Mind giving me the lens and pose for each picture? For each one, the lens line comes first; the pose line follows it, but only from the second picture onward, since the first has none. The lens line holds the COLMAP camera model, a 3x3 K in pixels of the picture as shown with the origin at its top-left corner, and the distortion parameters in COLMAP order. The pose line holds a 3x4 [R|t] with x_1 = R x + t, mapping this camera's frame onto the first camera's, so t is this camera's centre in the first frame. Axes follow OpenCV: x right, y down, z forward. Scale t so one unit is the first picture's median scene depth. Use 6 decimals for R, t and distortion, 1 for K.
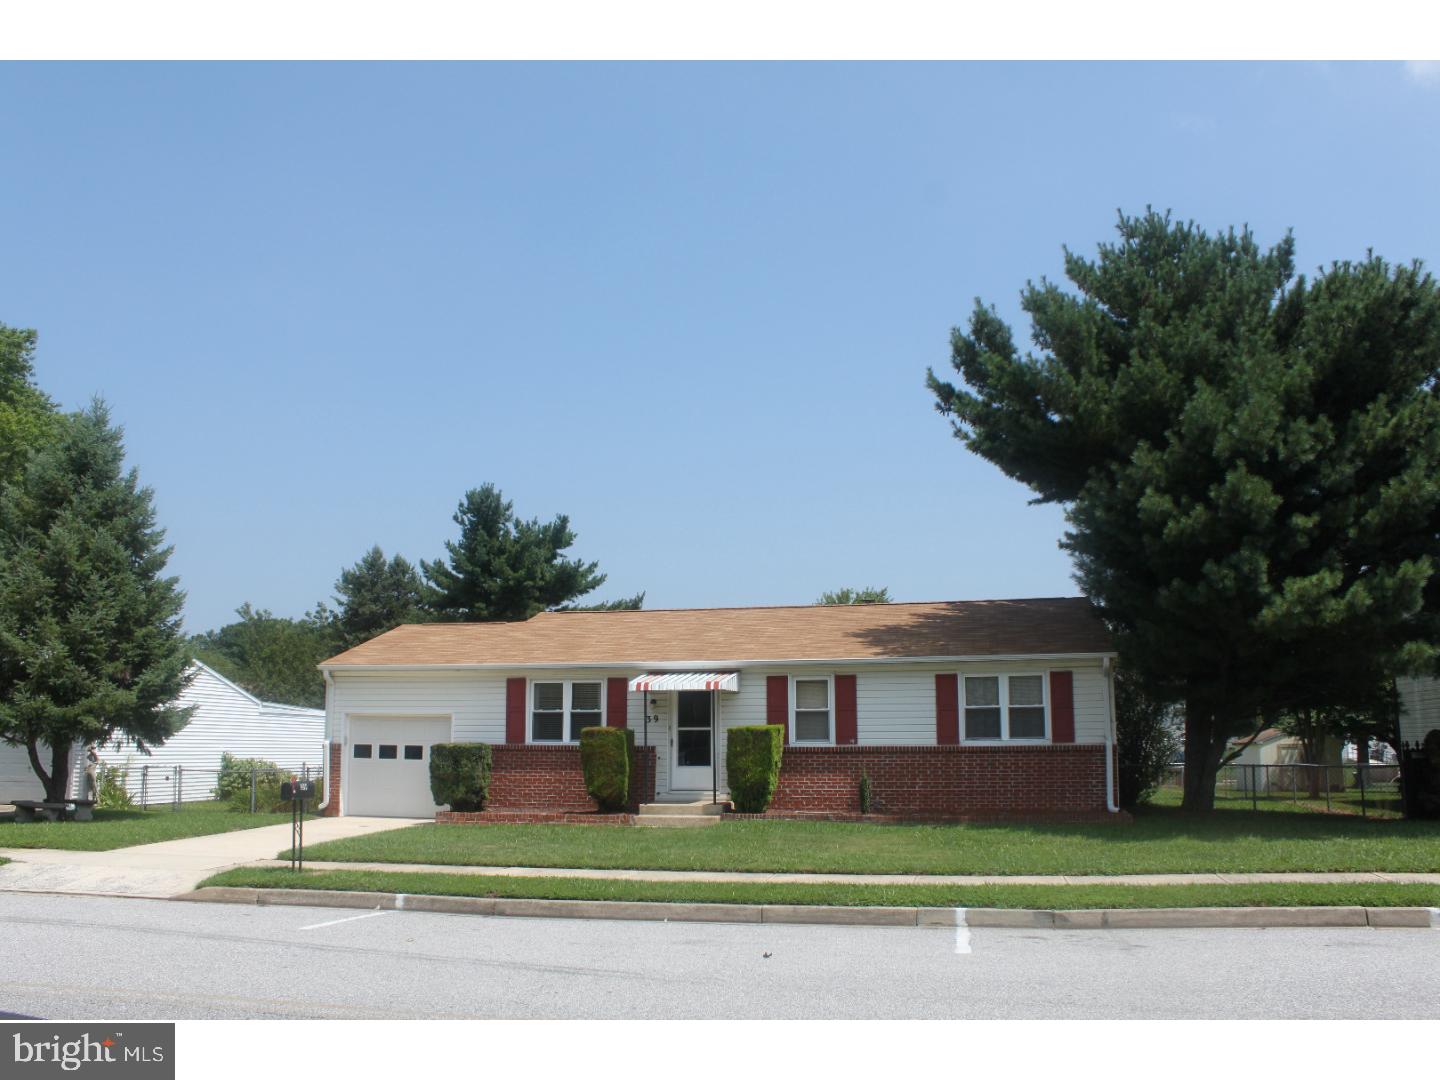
lens RADIAL K [[1174.7, 0, 721.6], [0, 1174.7, 568.1], [0, 0, 1]] dist [-0.139639, 0.067313]
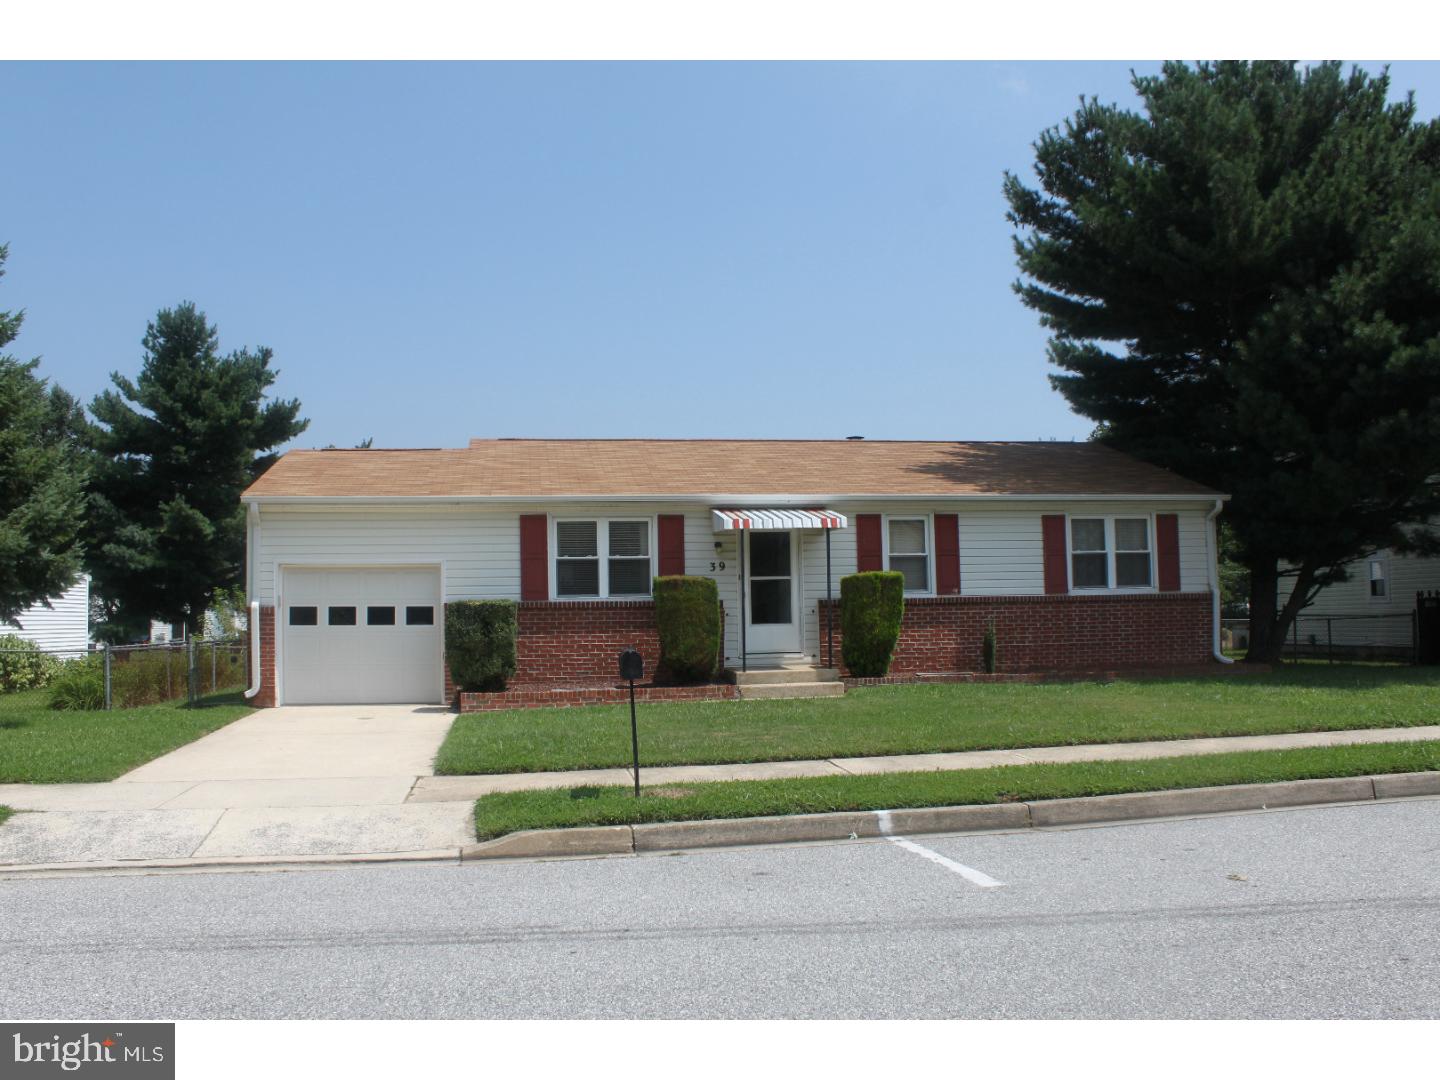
lens RADIAL K [[1174.7, 0, 707.6], [0, 1174.7, 539.2], [0, 0, 1]] dist [-0.139639, 0.067313]
pose [[0.933408, 0.007243, 0.358743, -0.372104], [-0.036920, 0.996429, 0.075942, 0.051633], [-0.356912, -0.084129, 0.930342, 0.268366]]
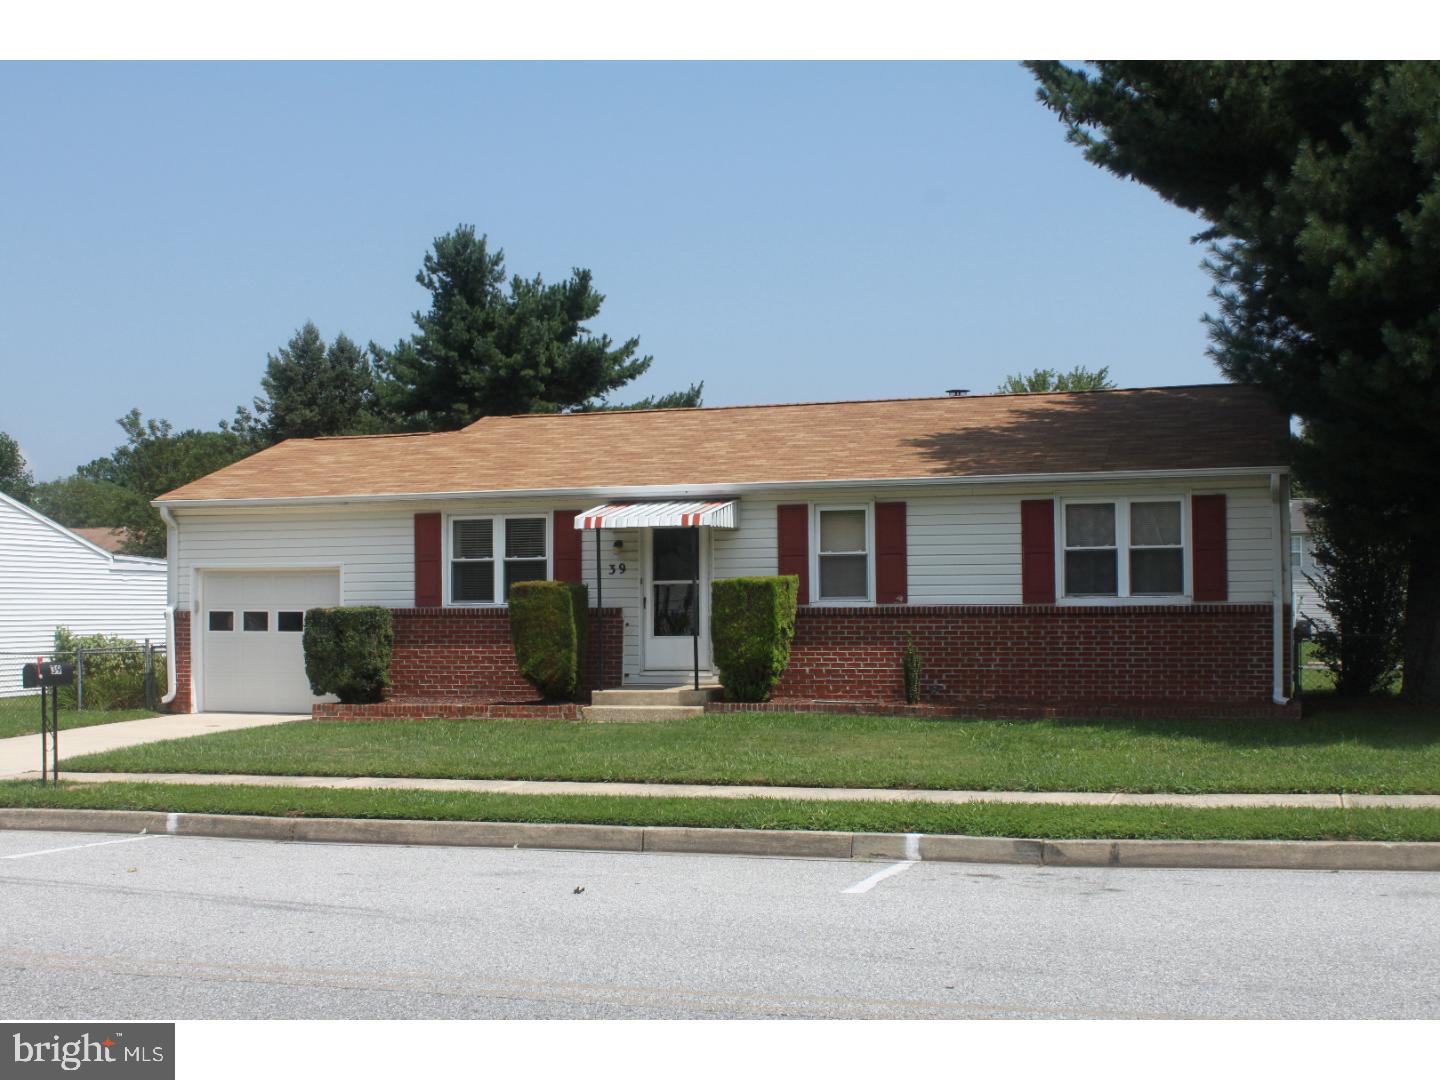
lens RADIAL K [[1765.7, 0, 718.0], [0, 1765.7, 554.3], [0, 0, 1]] dist [-0.062505, 0.000000]
pose [[0.995181, -0.010154, -0.097532, 0.107725], [0.021727, 0.992736, 0.118338, -0.002656], [0.095621, -0.119887, 0.988172, -0.029457]]
